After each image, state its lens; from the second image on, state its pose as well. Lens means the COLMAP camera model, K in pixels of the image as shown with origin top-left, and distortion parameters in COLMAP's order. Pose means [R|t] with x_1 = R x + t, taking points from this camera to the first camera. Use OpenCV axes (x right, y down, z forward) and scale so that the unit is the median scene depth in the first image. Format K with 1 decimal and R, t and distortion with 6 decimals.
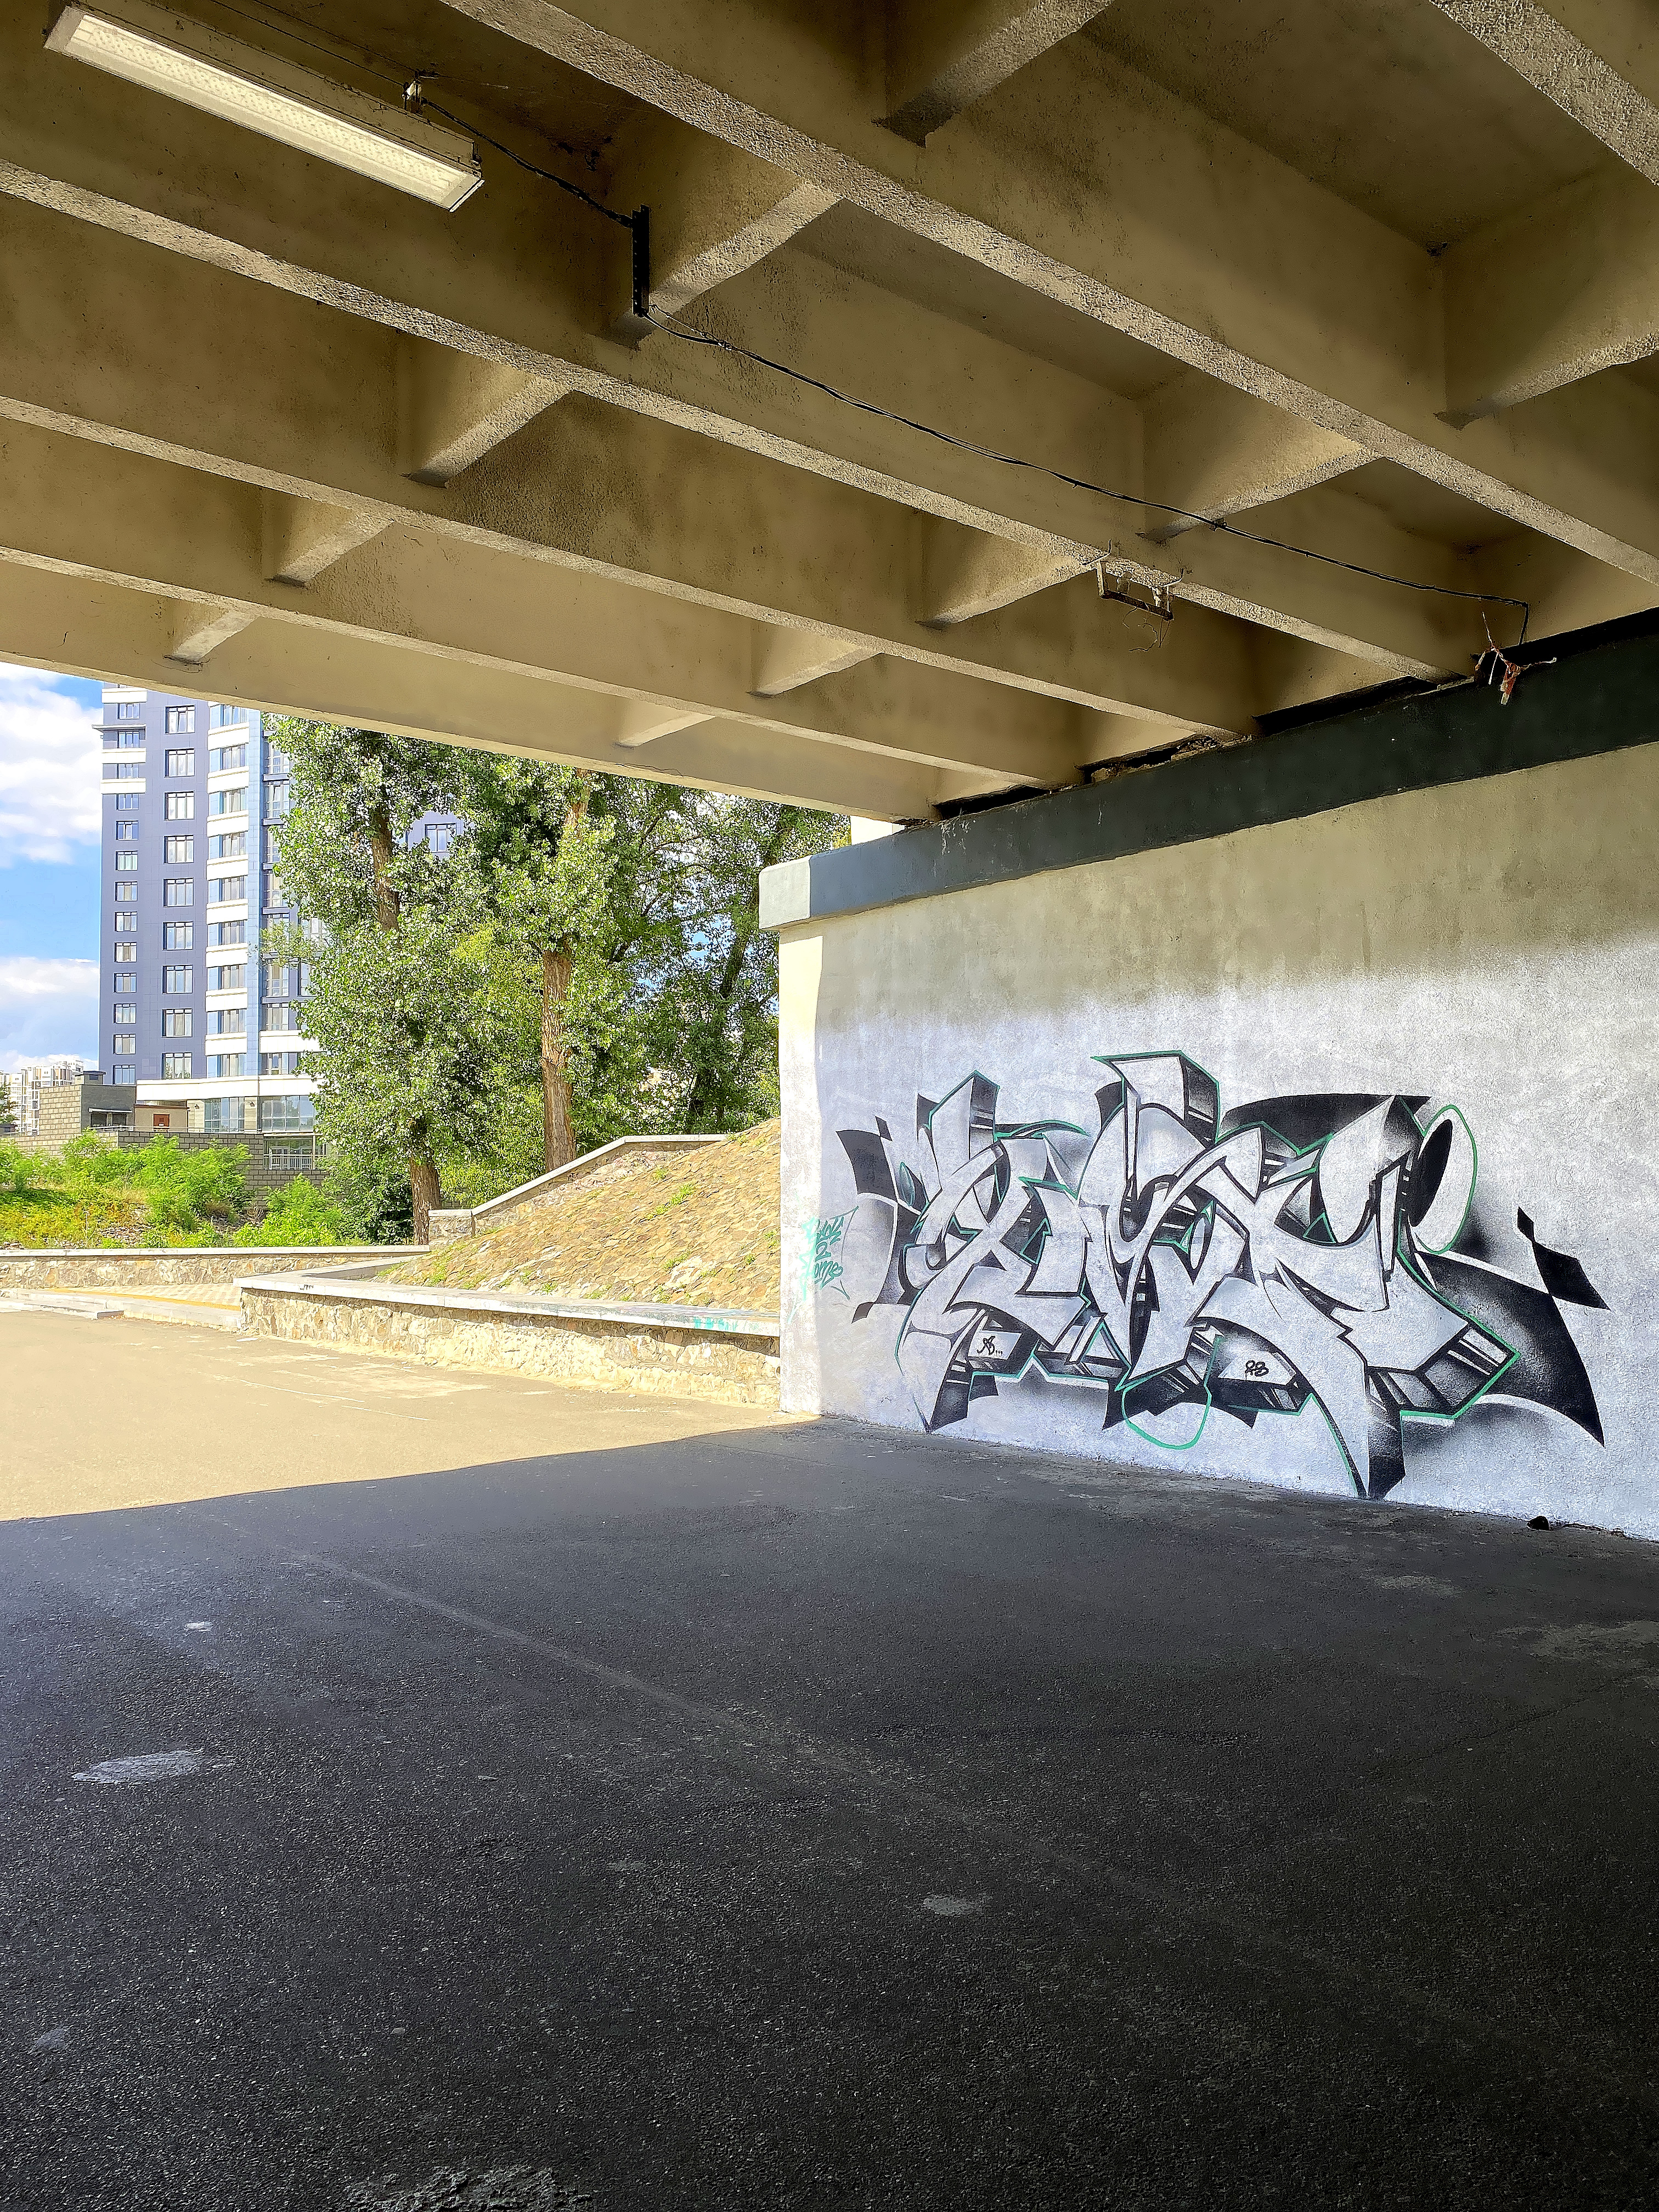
lens RADIAL K [[1657.7, 0, 829.5], [0, 1657.7, 1106.0], [0, 0, 1]] dist [0.005176, -0.000958]
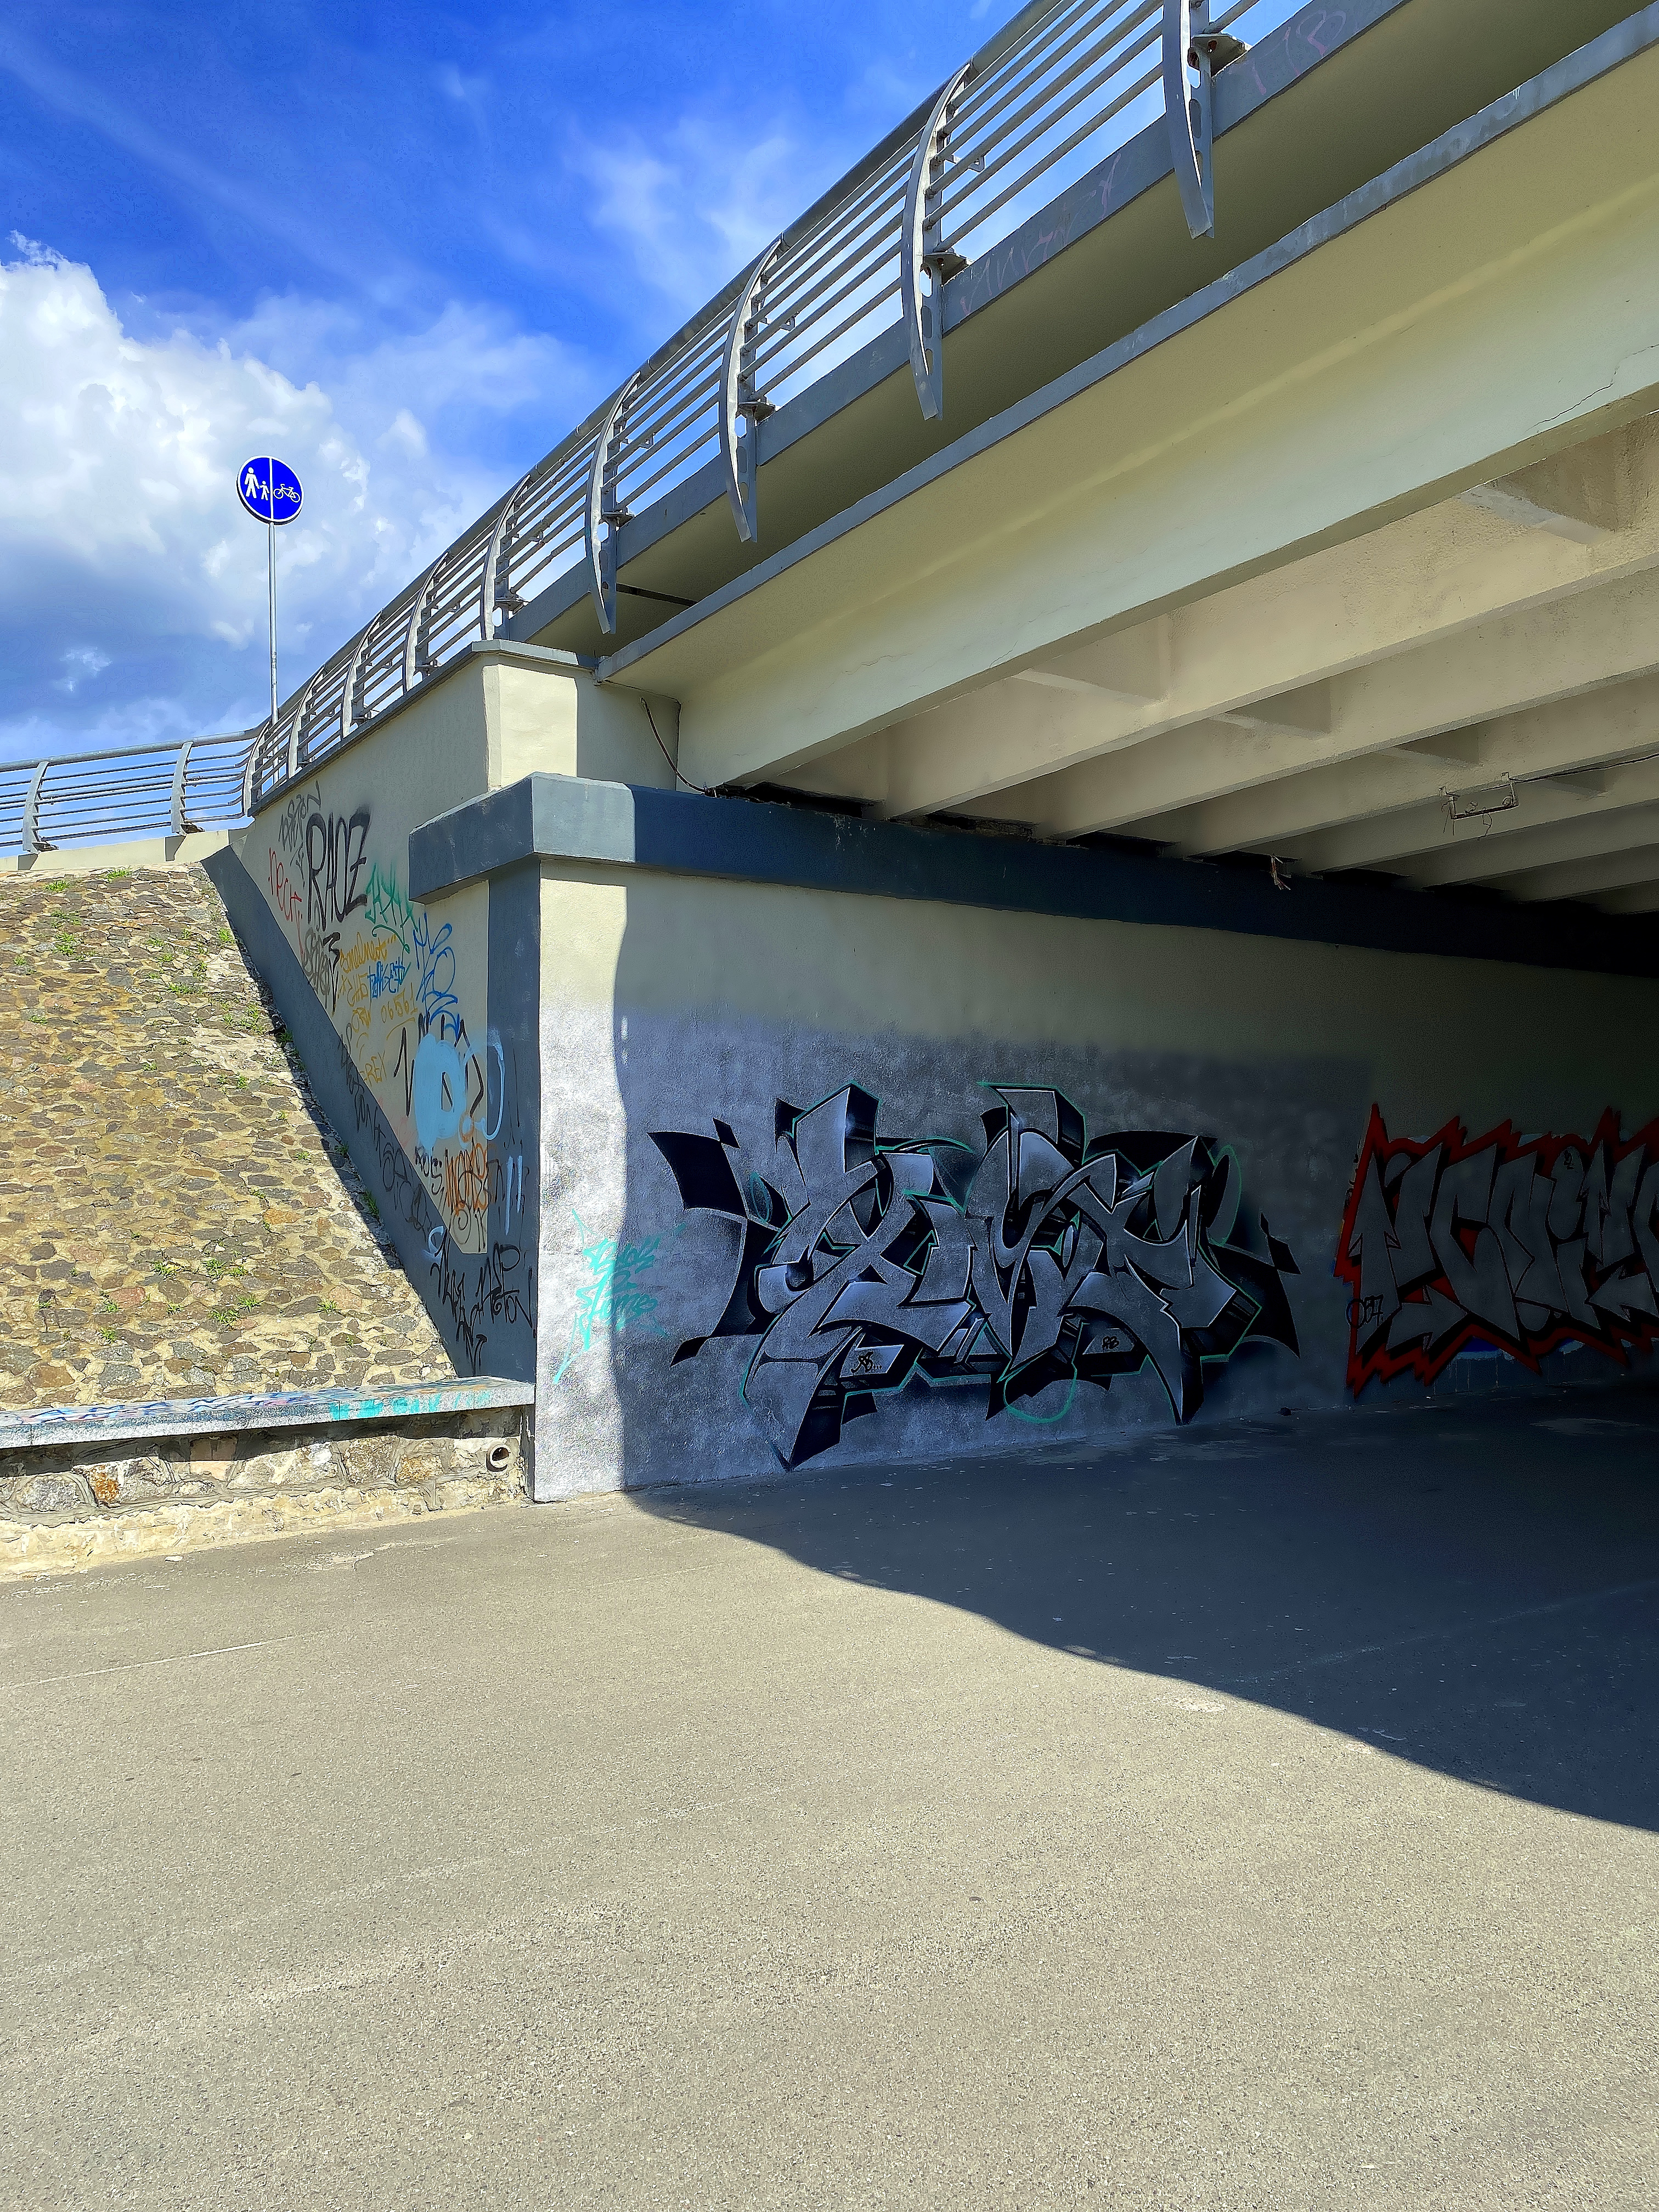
lens RADIAL K [[1657.7, 0, 829.5], [0, 1657.7, 1106.0], [0, 0, 1]] dist [0.005176, -0.000958]
pose [[0.104666, 0.070678, 0.991993, -0.891553], [-0.034841, 0.997120, -0.067367, 0.060419], [-0.993897, -0.027511, 0.106827, 0.924301]]
